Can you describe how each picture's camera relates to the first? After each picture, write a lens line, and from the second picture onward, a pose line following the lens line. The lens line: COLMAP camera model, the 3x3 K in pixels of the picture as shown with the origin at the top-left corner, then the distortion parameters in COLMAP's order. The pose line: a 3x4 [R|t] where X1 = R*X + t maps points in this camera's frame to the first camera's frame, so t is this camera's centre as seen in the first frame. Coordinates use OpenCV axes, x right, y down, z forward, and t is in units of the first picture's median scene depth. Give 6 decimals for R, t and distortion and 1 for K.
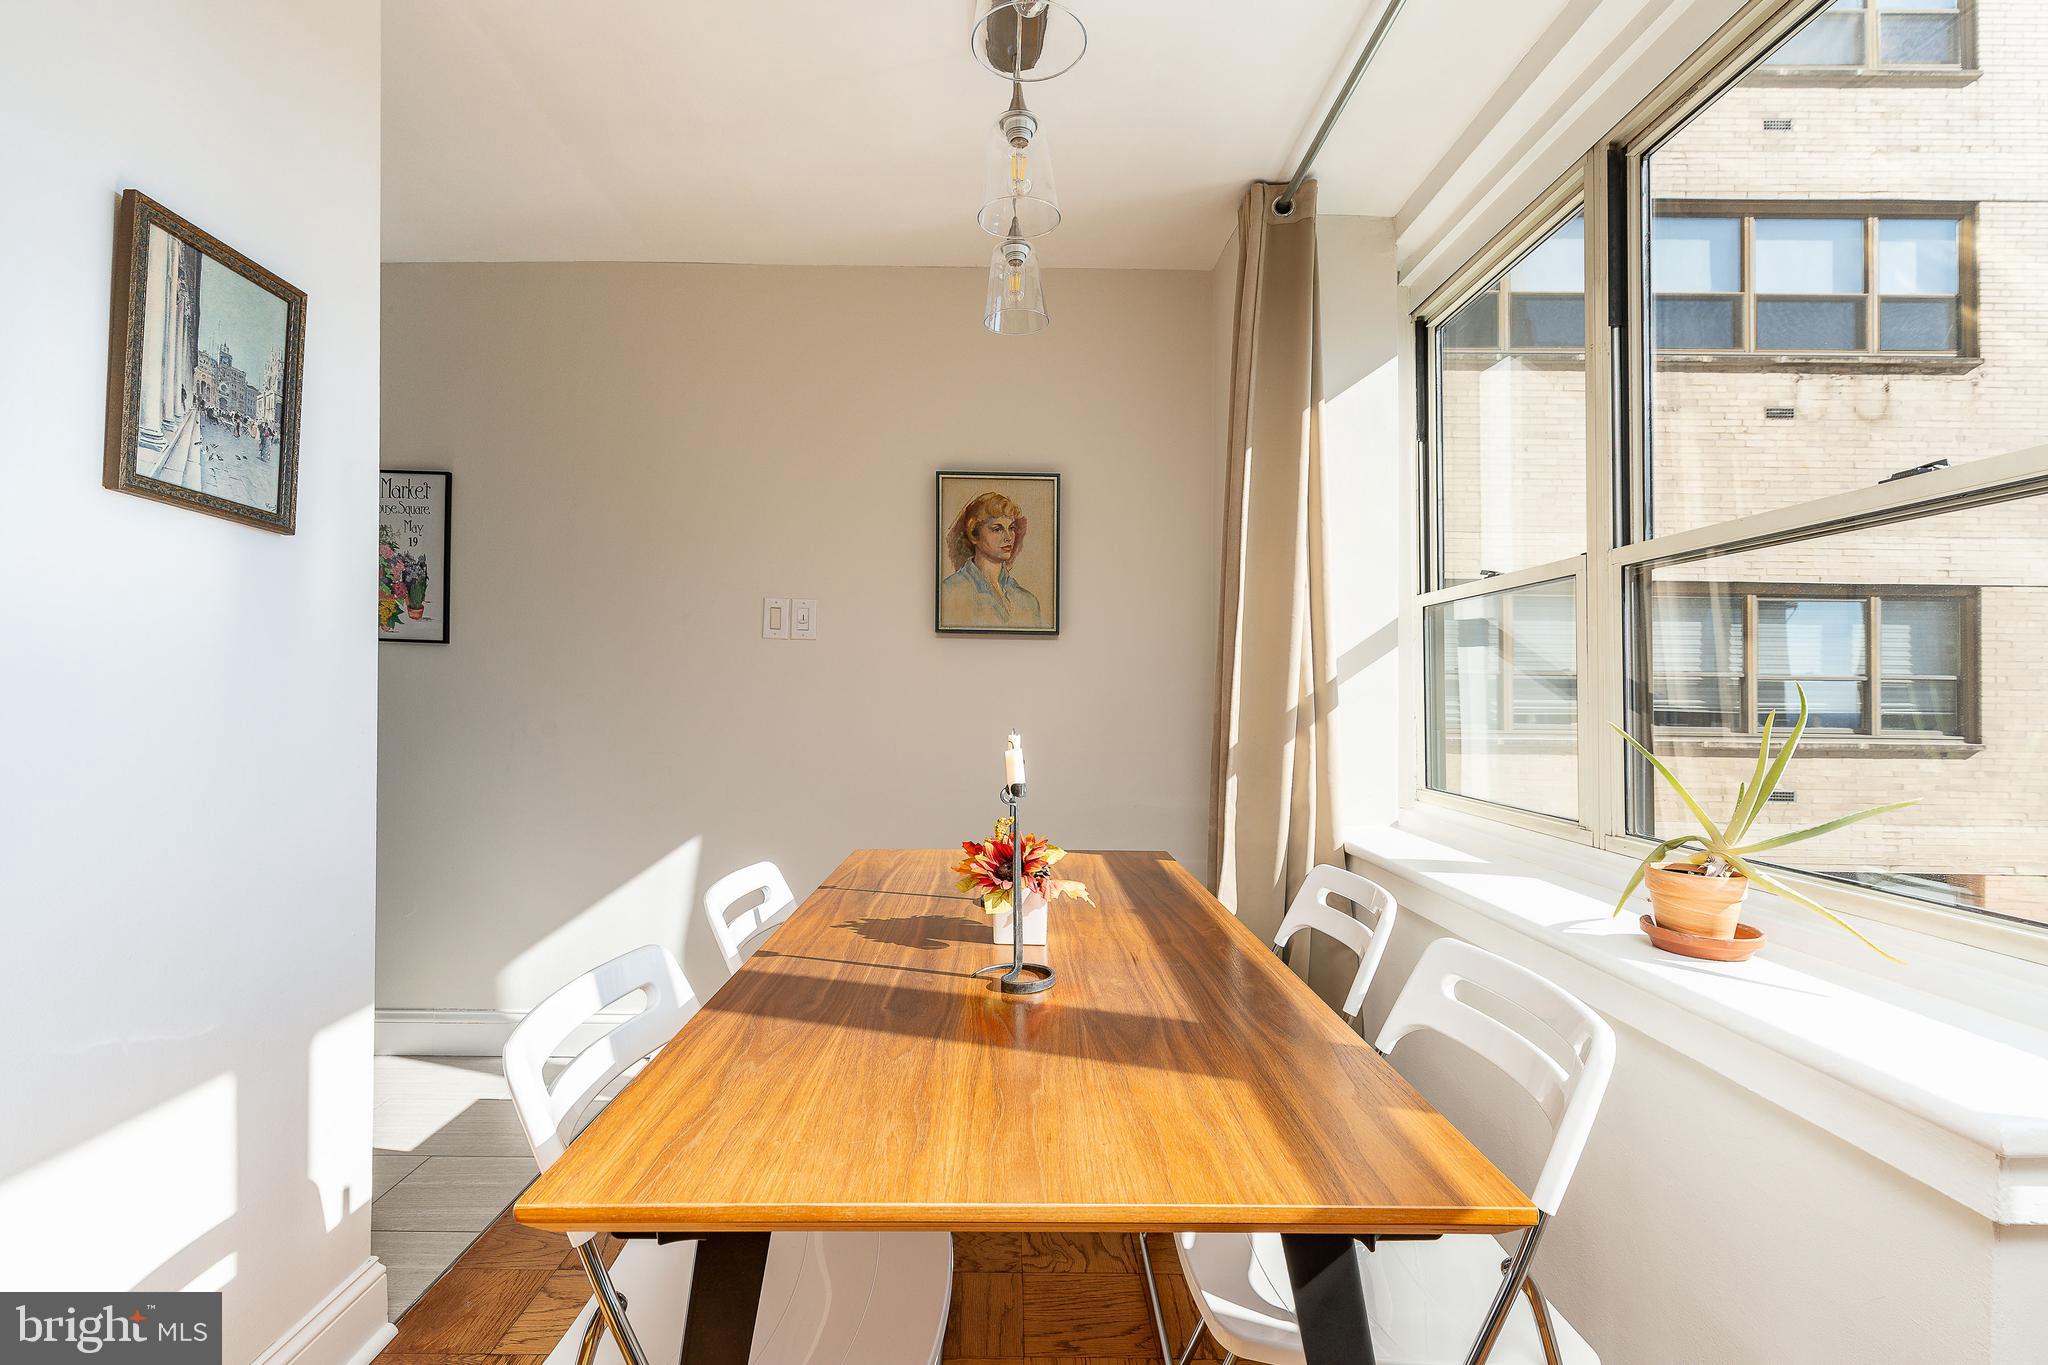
lens RADIAL K [[952.0, 0, 1015.5], [0, 952.0, 673.5], [0, 0, 1]] dist [0.017614, 0.000367]
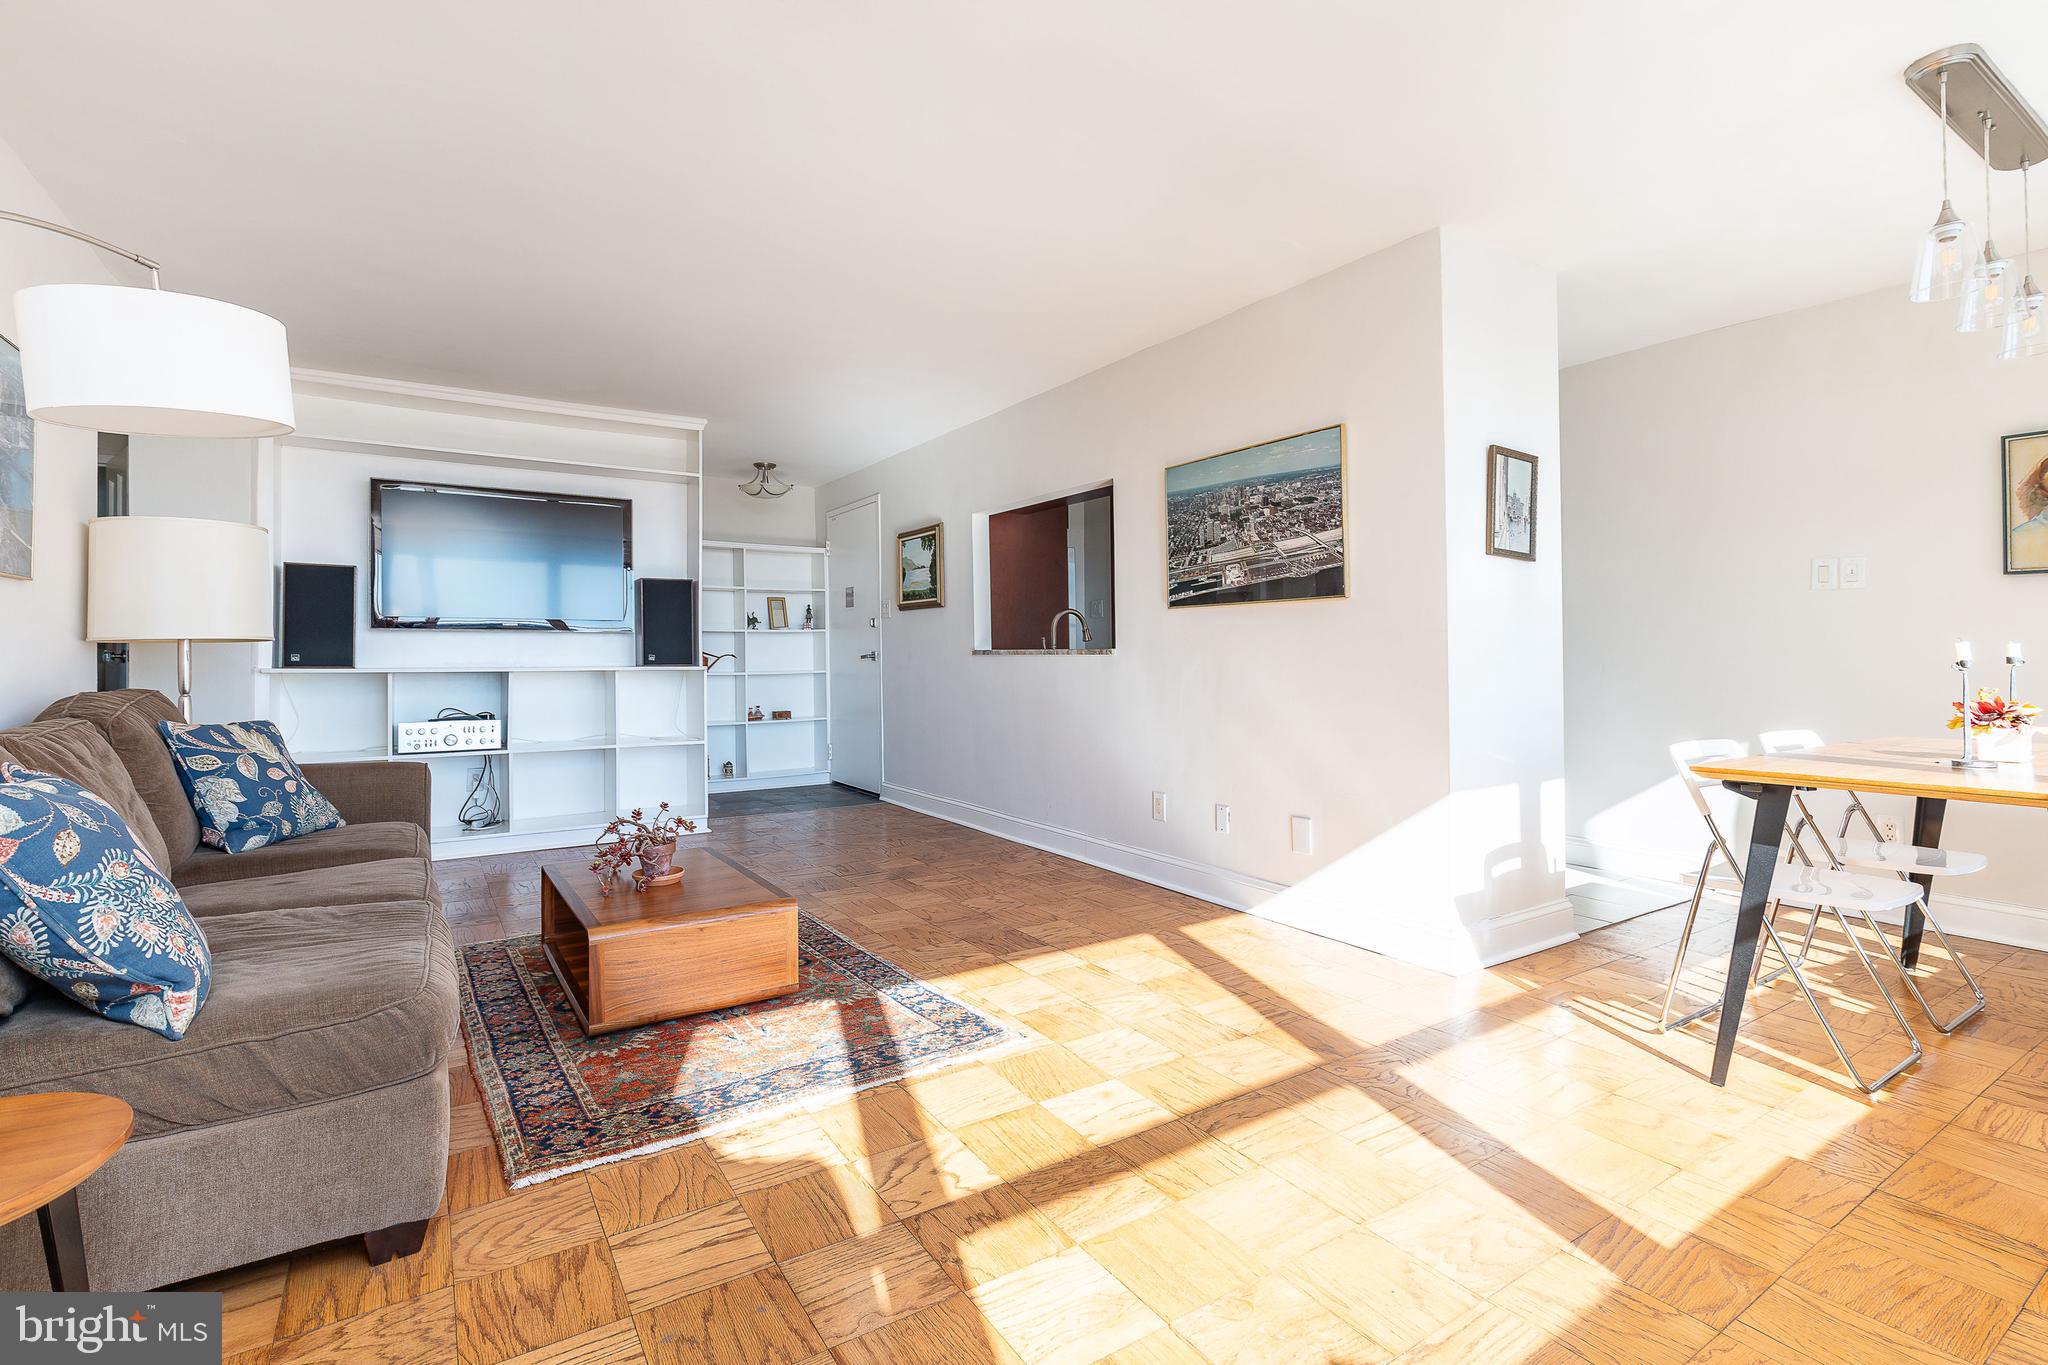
lens RADIAL K [[952.0, 0, 1015.3], [0, 952.0, 672.9], [0, 0, 1]] dist [0.017614, 0.000367]
pose [[0.546292, 0.003912, -0.837586, 0.530730], [0.023255, 0.999533, 0.019836, 0.053876], [0.837272, -0.030314, 0.545946, -1.385628]]
